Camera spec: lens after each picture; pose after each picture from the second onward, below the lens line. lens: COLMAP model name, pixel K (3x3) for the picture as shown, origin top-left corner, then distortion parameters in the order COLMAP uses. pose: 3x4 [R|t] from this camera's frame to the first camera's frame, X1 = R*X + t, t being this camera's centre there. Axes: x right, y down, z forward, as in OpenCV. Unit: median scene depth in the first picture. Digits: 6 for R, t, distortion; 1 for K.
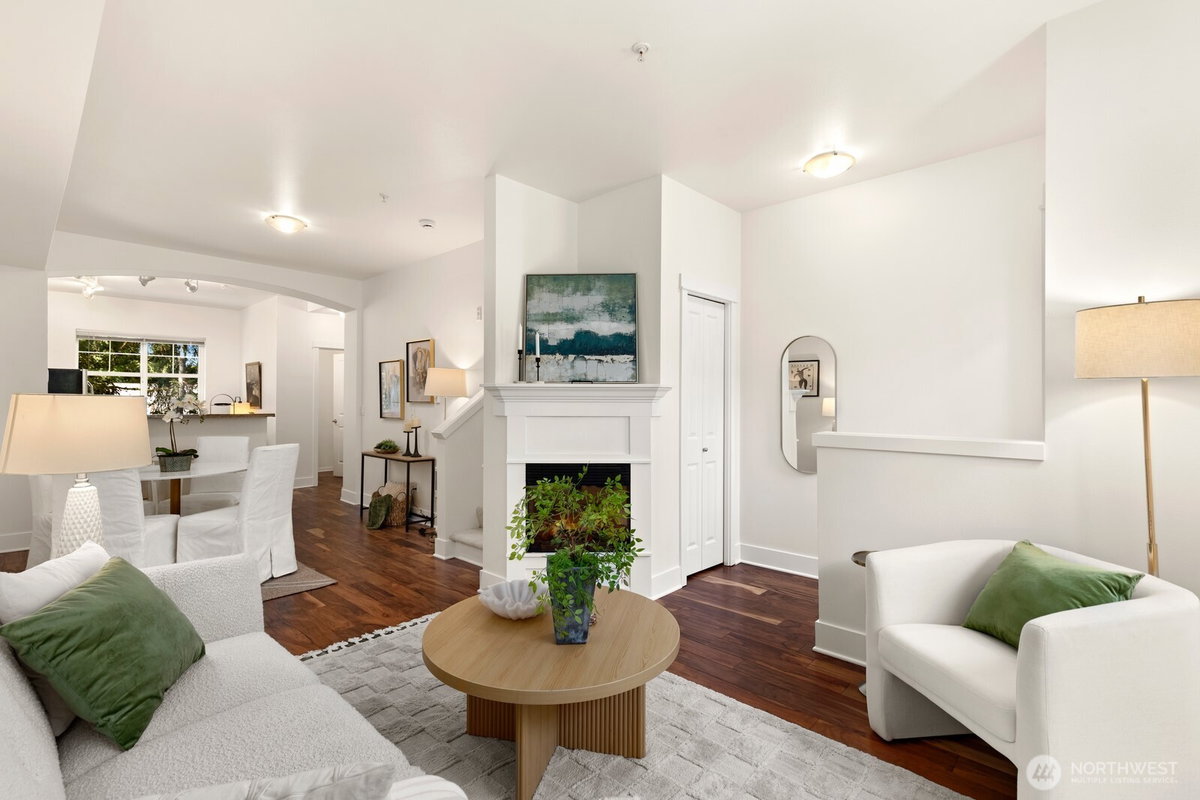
lens RADIAL K [[540.0, 0, 603.2], [0, 540.0, 394.0], [0, 0, 1]] dist [-0.000405, -0.000696]
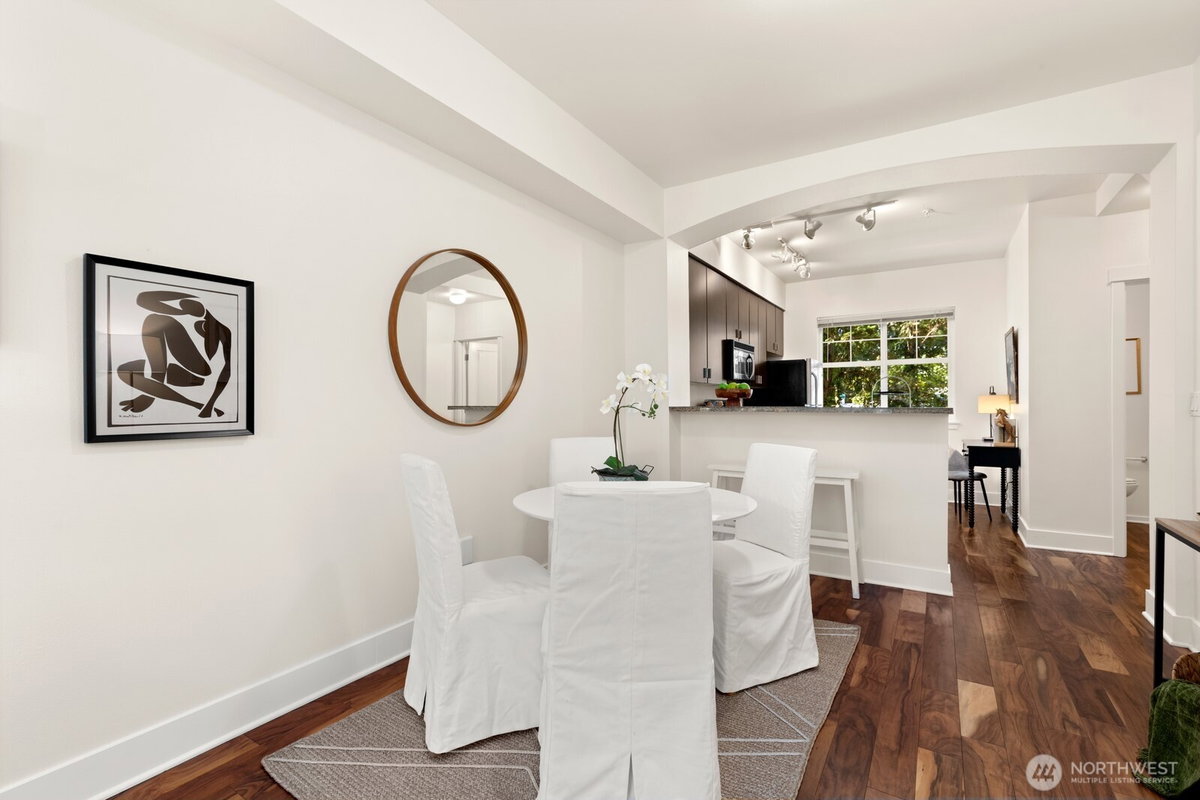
lens RADIAL K [[540.0, 0, 603.0], [0, 540.0, 400.5], [0, 0, 1]] dist [-0.000405, -0.000696]
pose [[0.180597, -0.009775, -0.983509, -0.264705], [0.017185, 0.999829, -0.006781, 0.044630], [0.983407, -0.015677, 0.180734, 0.944023]]
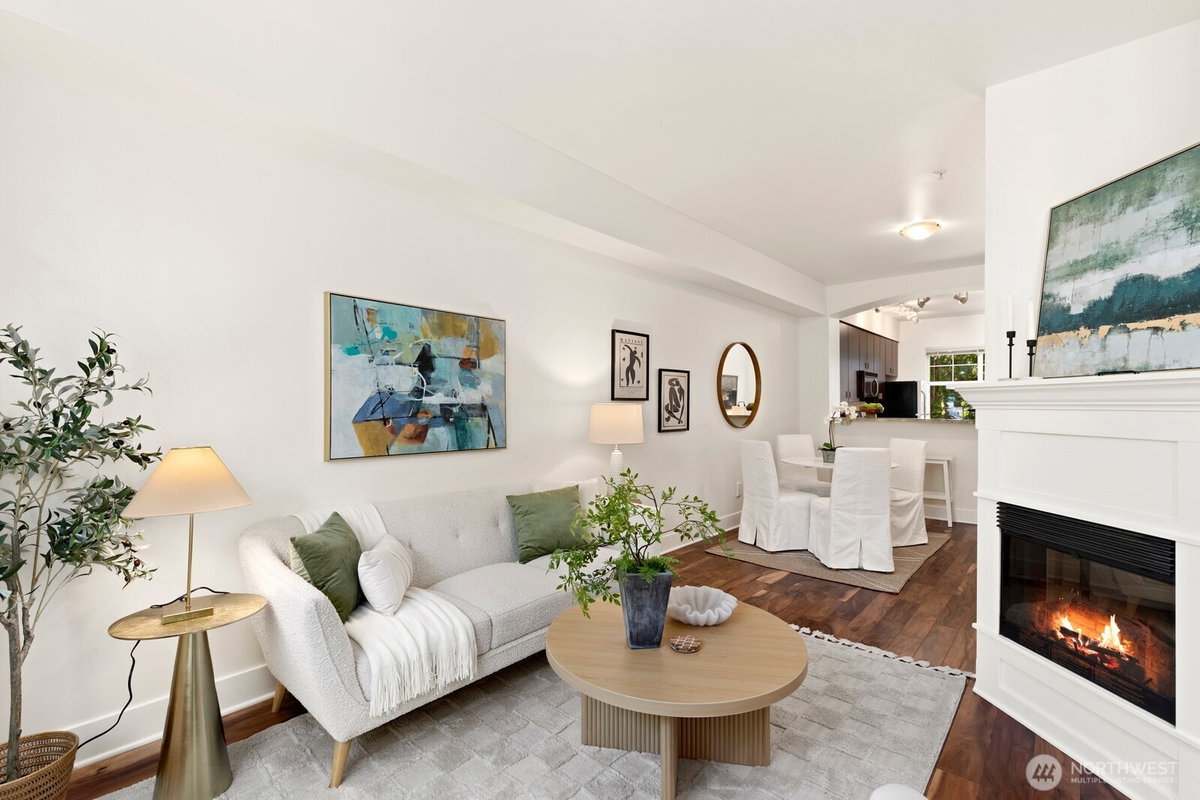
lens RADIAL K [[540.0, 0, 598.0], [0, 540.0, 400.0], [0, 0, 1]] dist [-0.000405, -0.000696]
pose [[0.018143, -0.010574, -0.999779, 0.487747], [0.011131, 0.999884, -0.010373, 0.004454], [0.999773, -0.010940, 0.018259, 0.460814]]
